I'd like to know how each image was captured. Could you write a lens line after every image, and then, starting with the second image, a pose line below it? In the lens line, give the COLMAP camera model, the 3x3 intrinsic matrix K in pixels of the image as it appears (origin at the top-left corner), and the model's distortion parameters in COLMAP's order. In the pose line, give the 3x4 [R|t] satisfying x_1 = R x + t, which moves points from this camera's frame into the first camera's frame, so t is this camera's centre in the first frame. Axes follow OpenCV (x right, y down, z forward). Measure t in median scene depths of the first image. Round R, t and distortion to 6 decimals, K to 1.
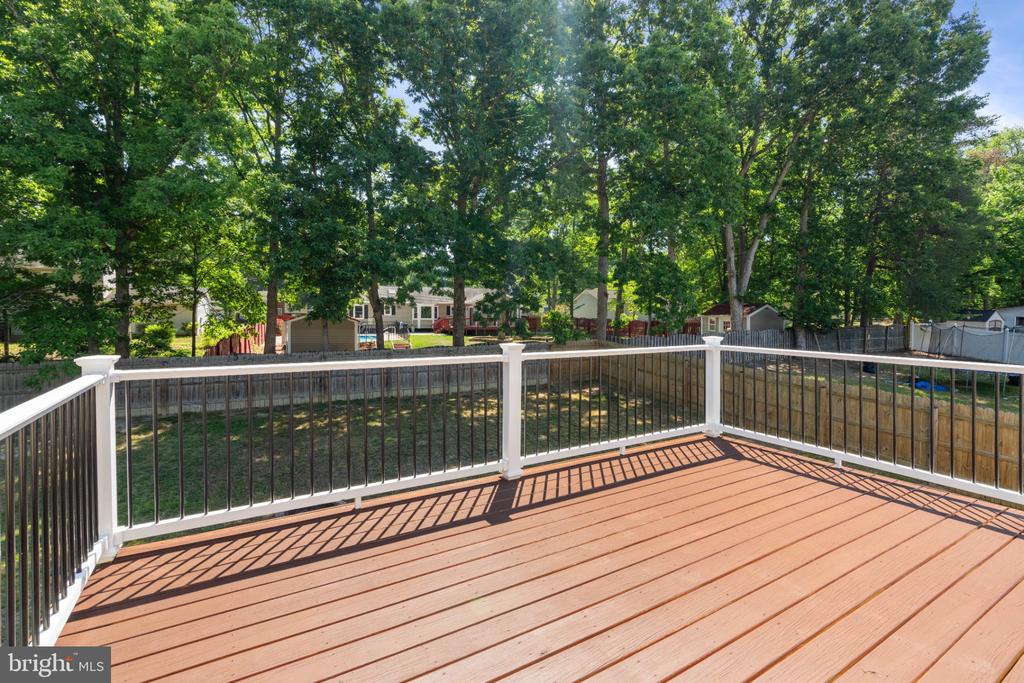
lens RADIAL K [[471.6, 0, 511.4], [0, 471.6, 320.6], [0, 0, 1]] dist [-0.004428, -0.000562]
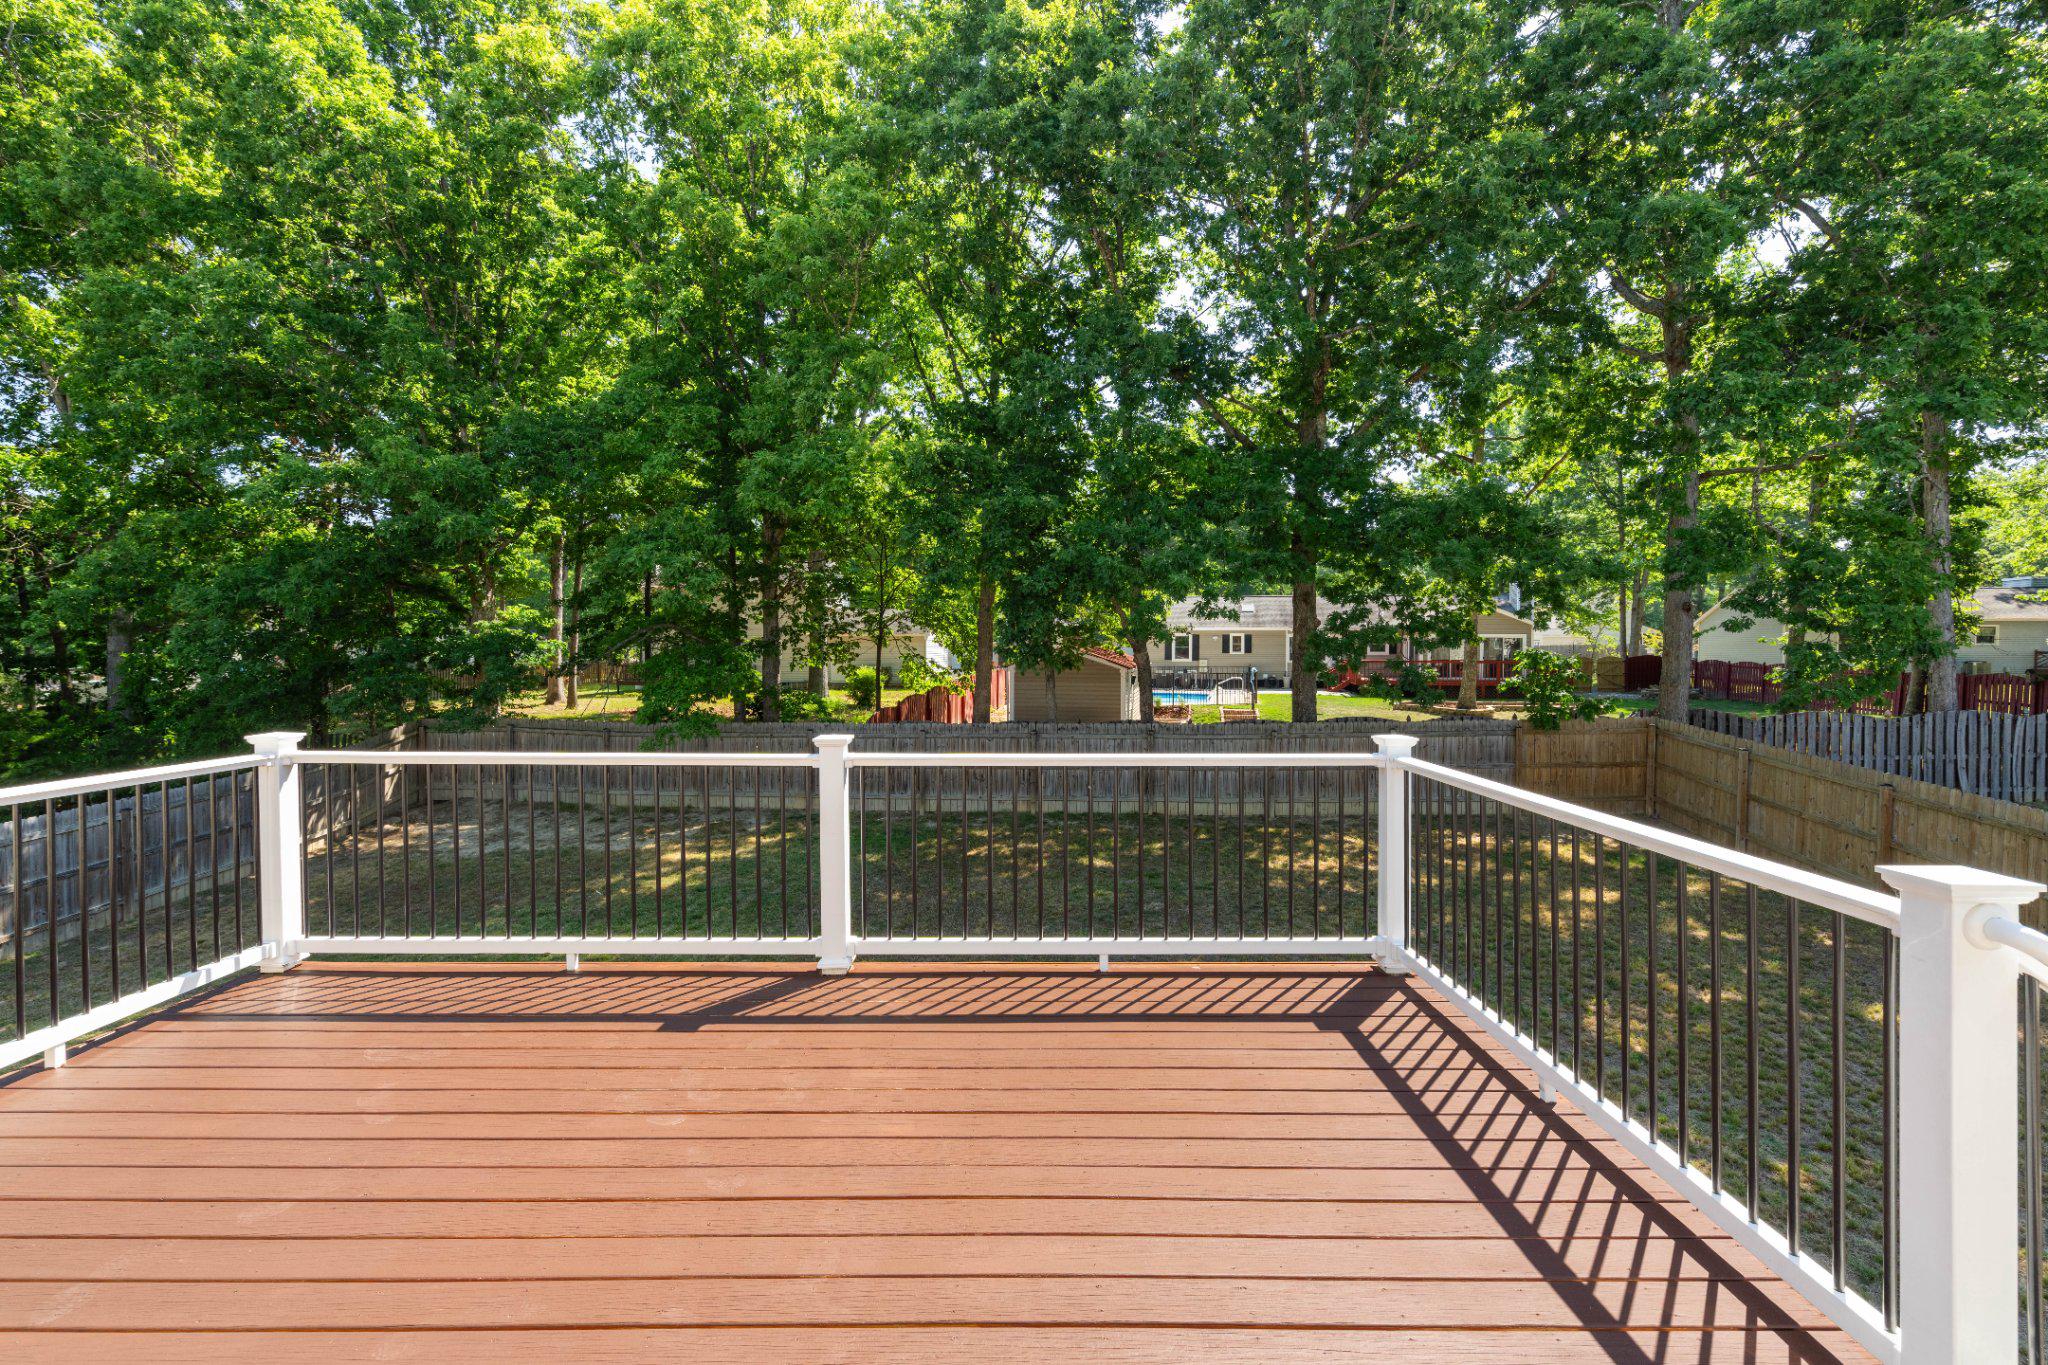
lens RADIAL K [[931.8, 0, 1024.9], [0, 931.8, 662.2], [0, 0, 1]] dist [-0.000870, 0.000287]
pose [[0.860899, 0.006351, -0.508737, 0.203594], [-0.006612, 0.999977, 0.001295, -0.011211], [0.508733, 0.002249, 0.860921, 0.039409]]
